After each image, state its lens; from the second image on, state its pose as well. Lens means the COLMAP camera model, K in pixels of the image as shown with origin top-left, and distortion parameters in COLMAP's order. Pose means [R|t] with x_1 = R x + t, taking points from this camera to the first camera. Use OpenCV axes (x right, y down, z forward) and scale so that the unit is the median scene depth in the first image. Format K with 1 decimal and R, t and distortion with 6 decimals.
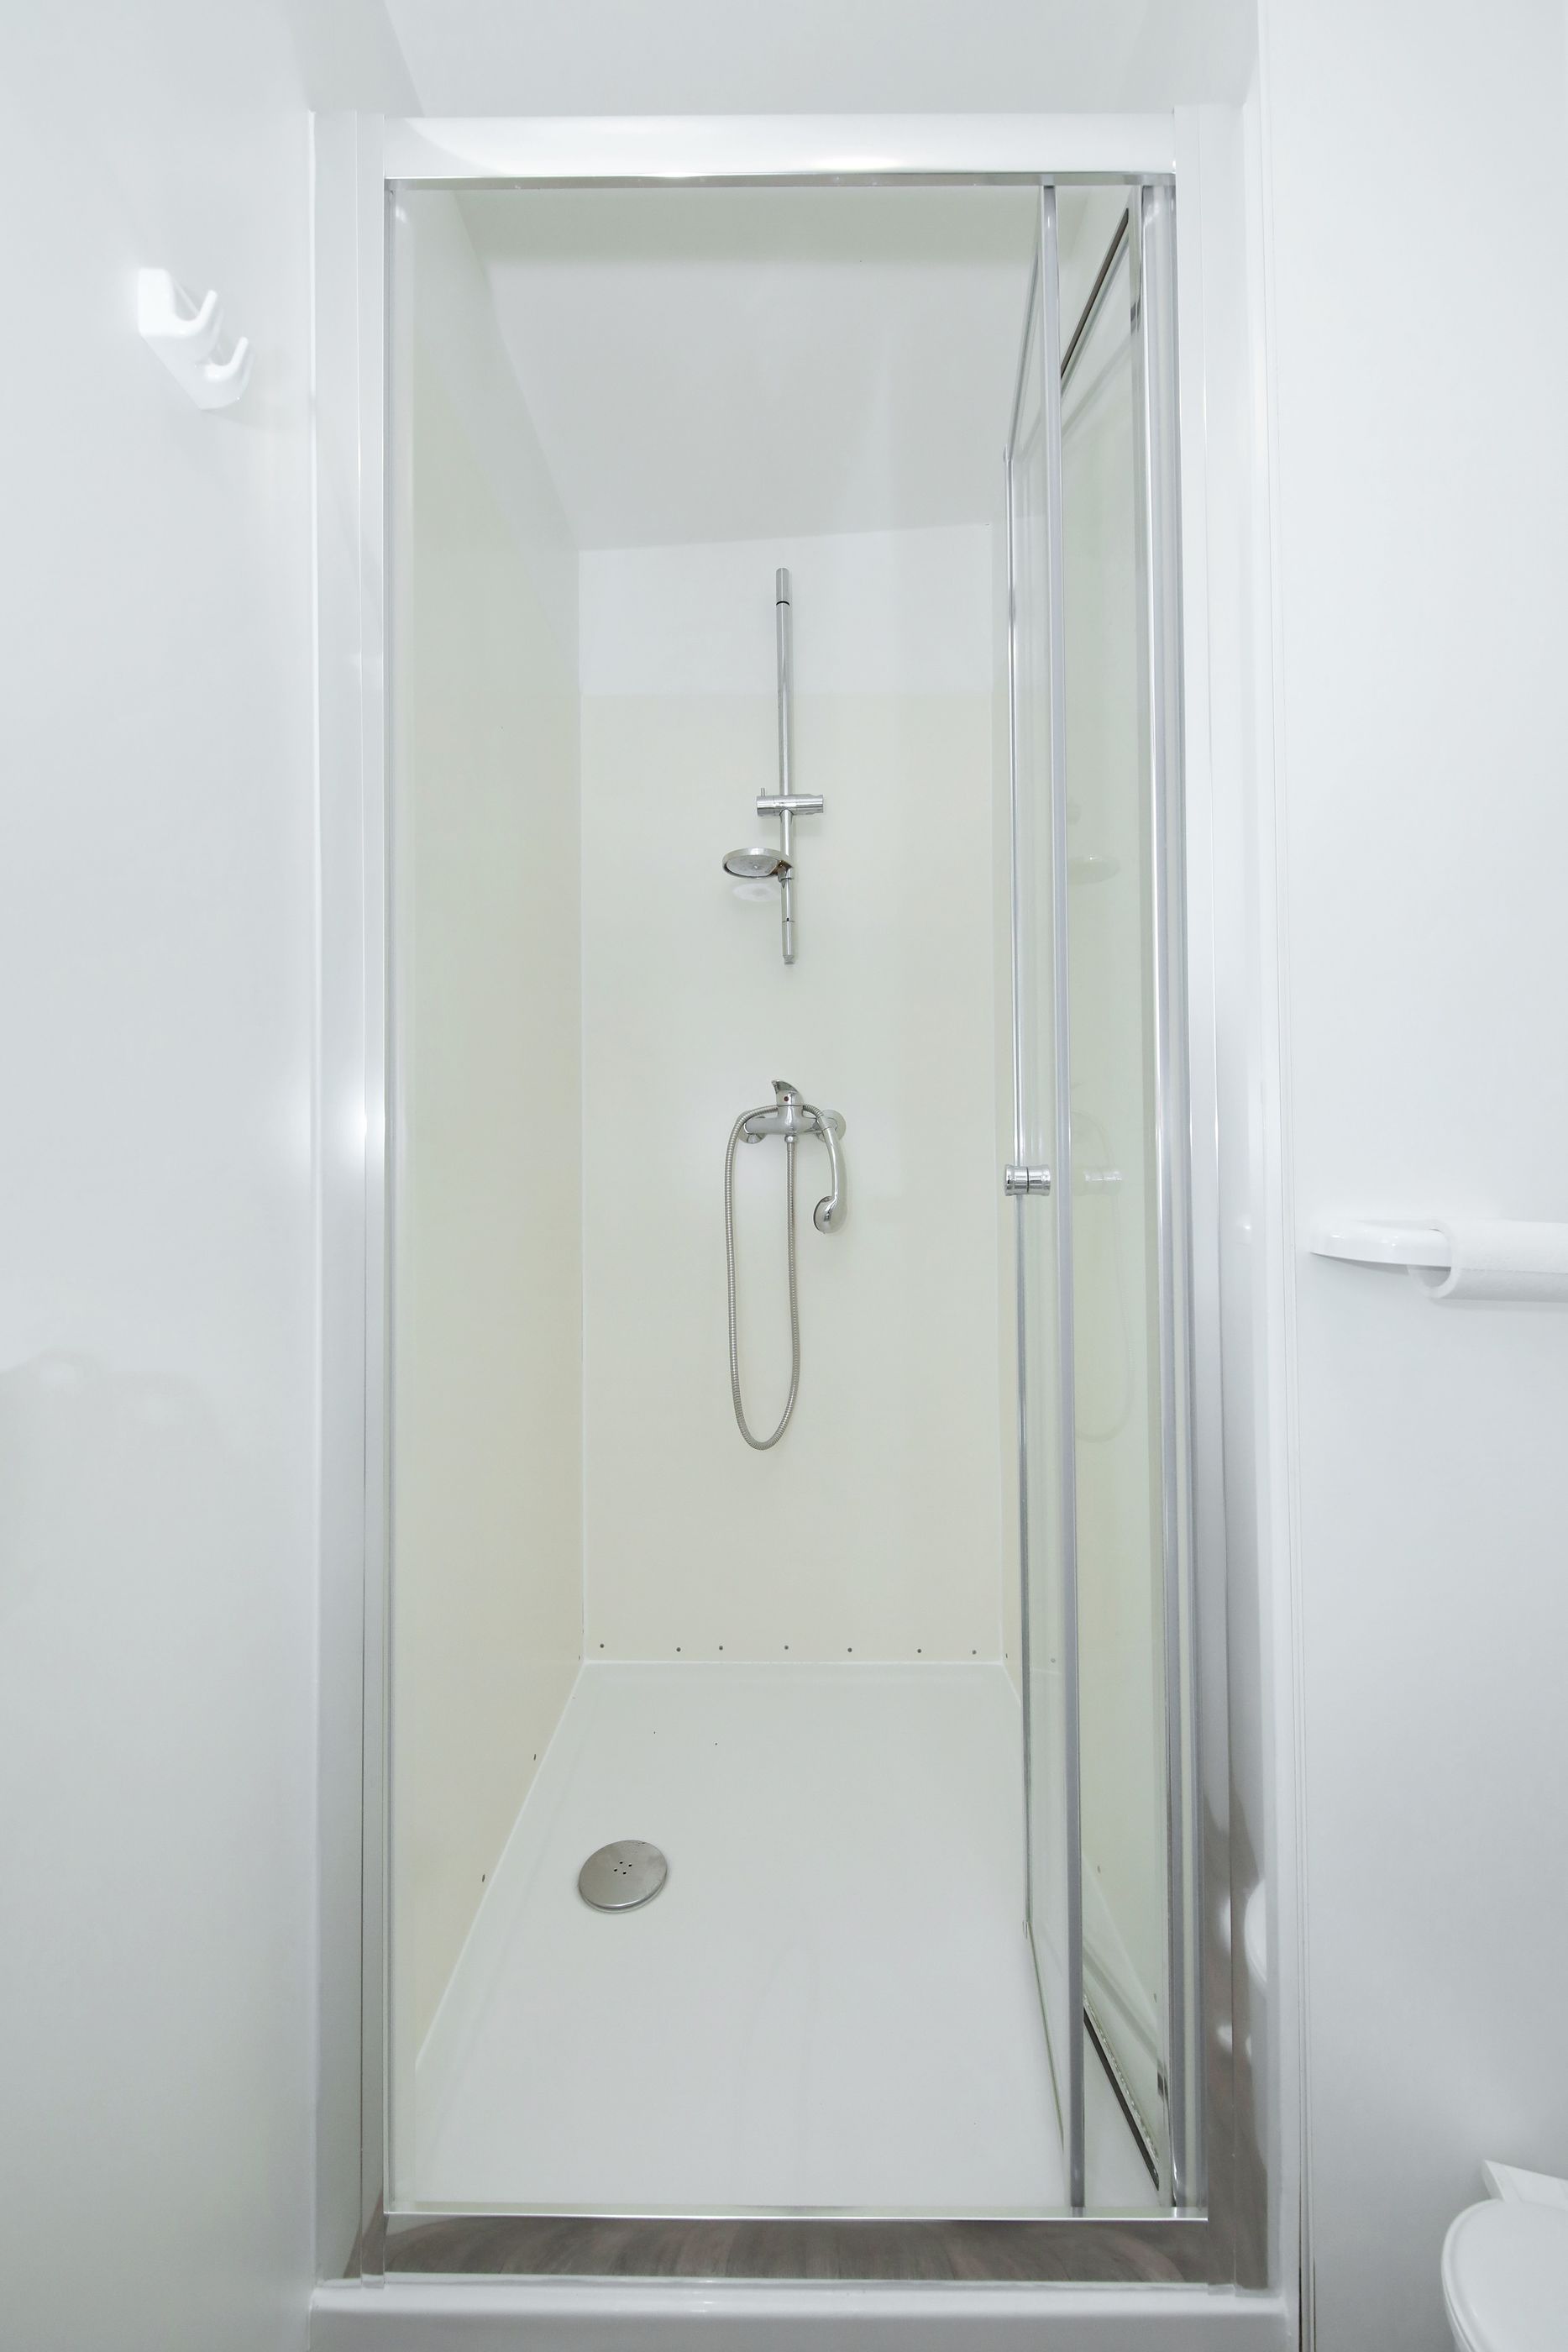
lens RADIAL K [[919.0, 0, 779.0], [0, 919.0, 1164.2], [0, 0, 1]] dist [0.004019, 0.000561]
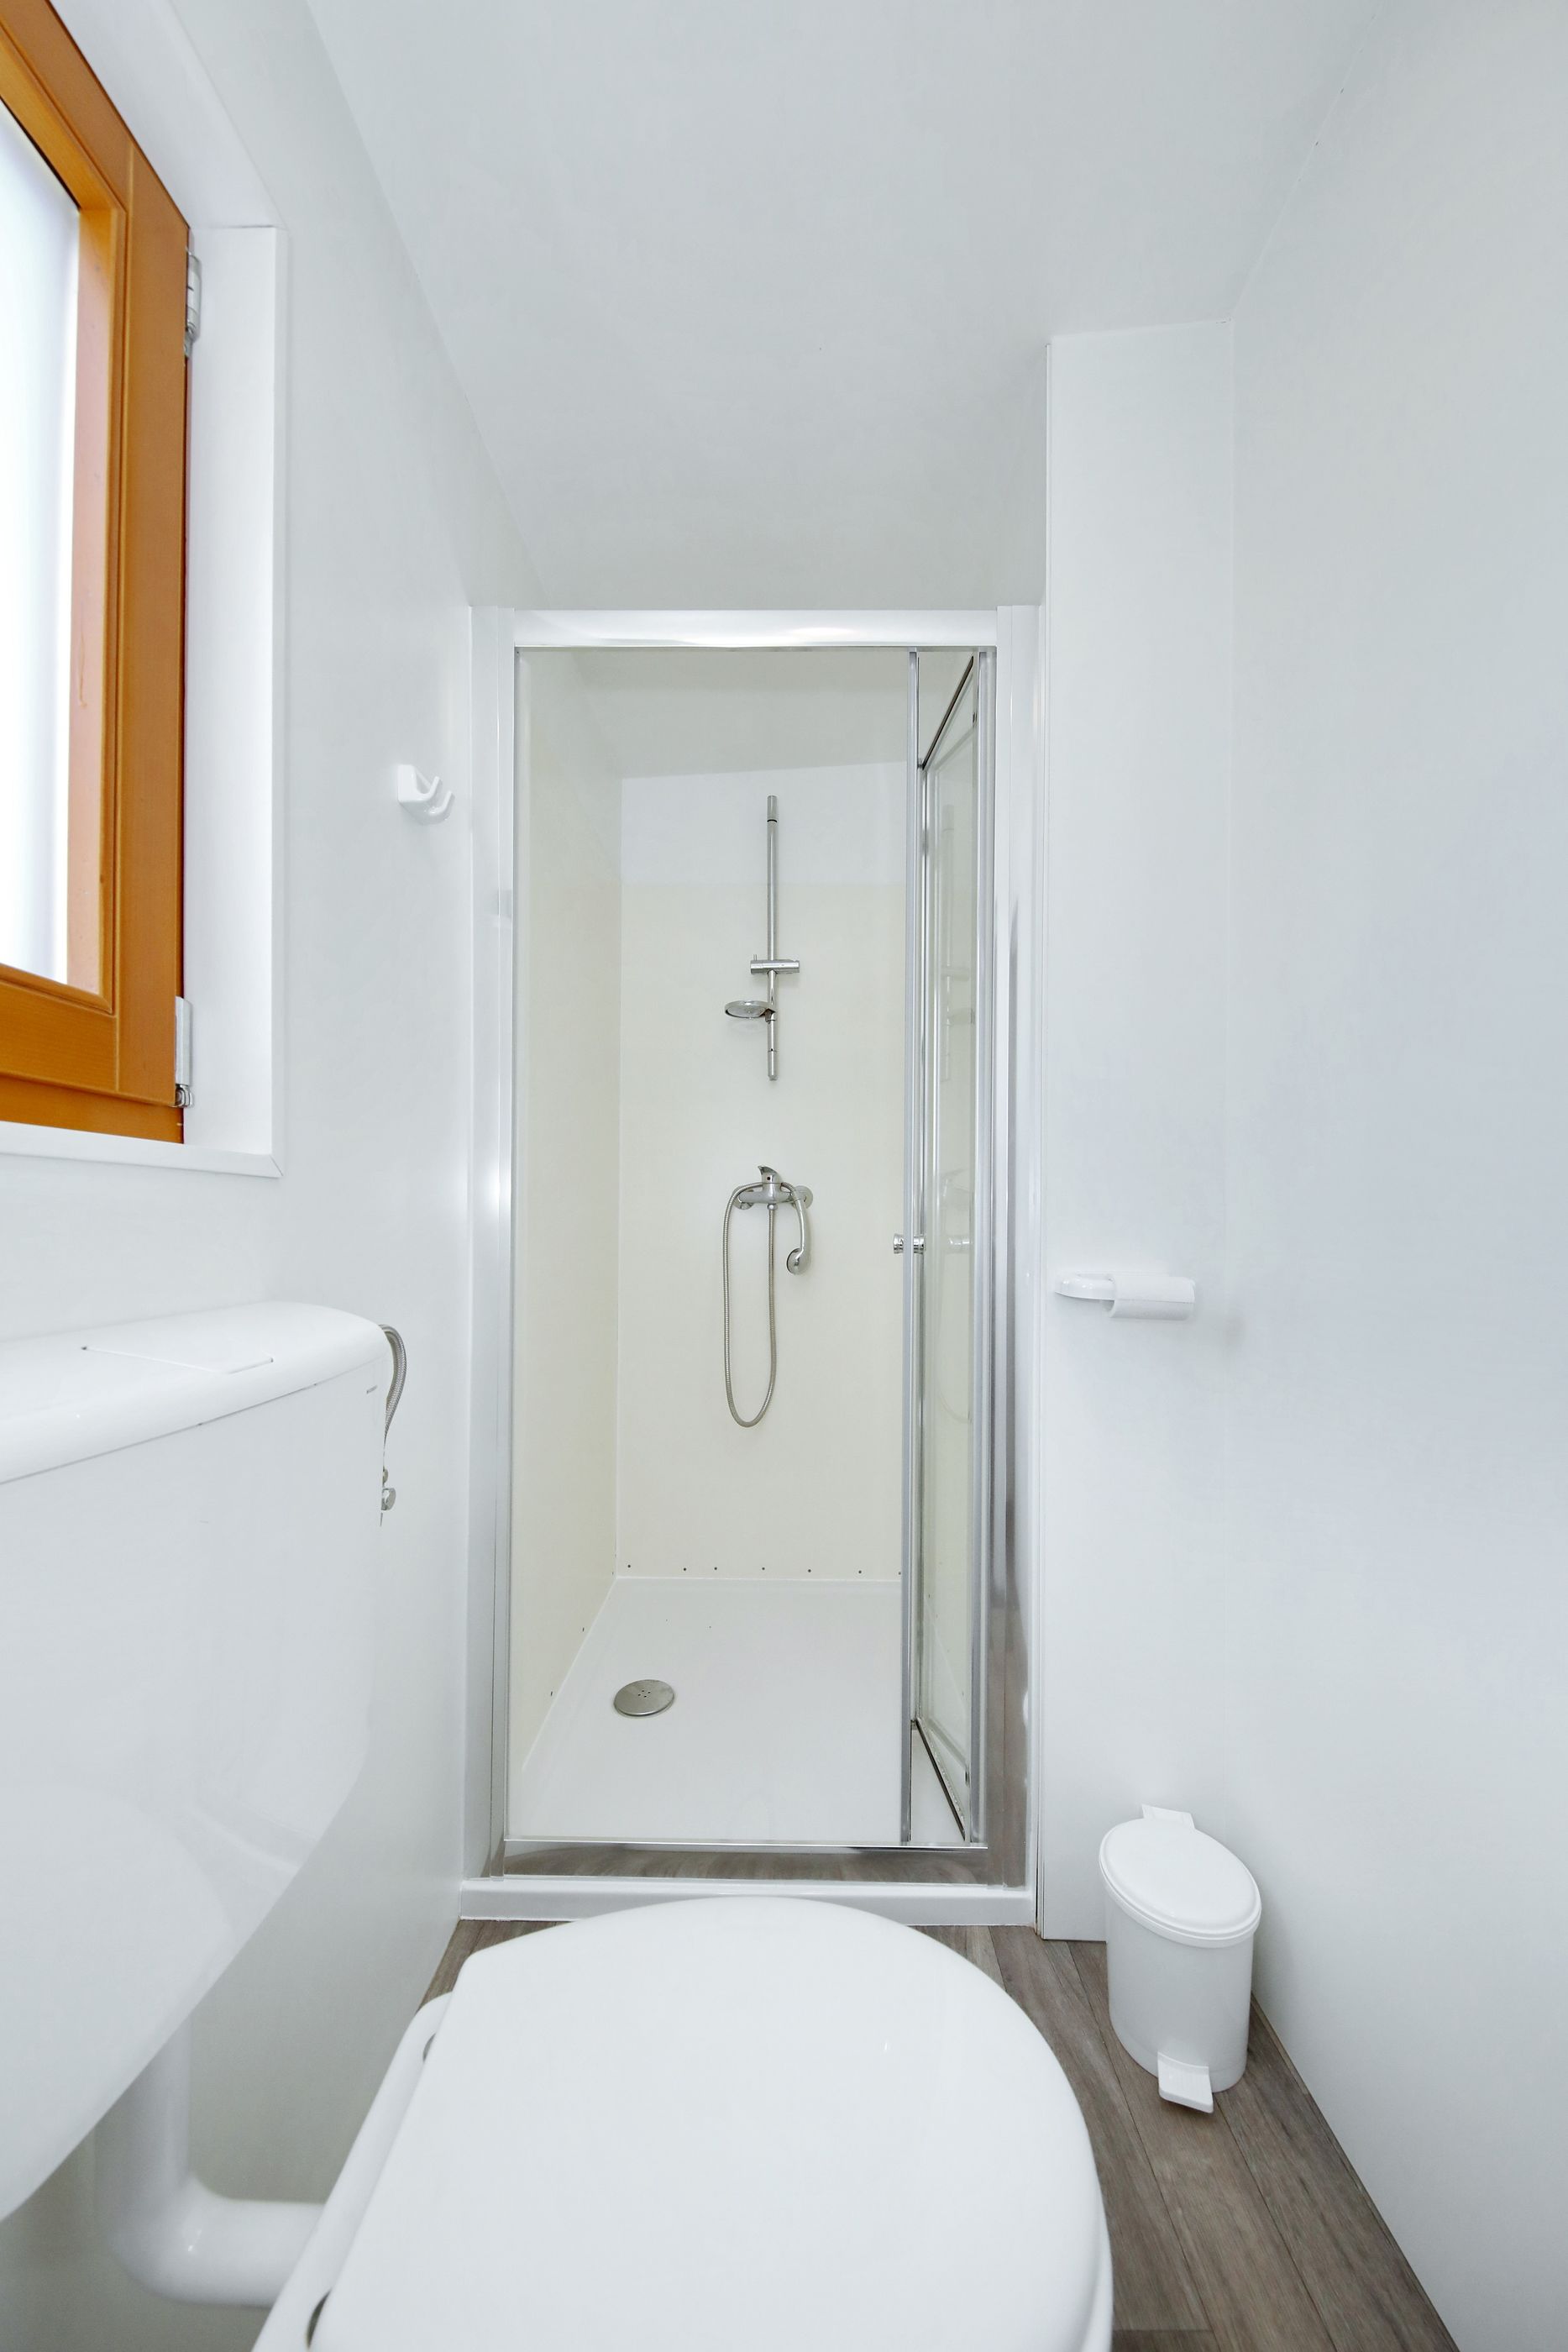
lens RADIAL K [[812.5, 0, 856.4], [0, 812.5, 1218.5], [0, 0, 1]] dist [0.005417, -0.004016]
pose [[0.996007, 0.015485, 0.087920, 0.034562], [-0.016277, 0.999833, 0.008300, -0.023210], [-0.087776, -0.009698, 0.996093, -0.254217]]
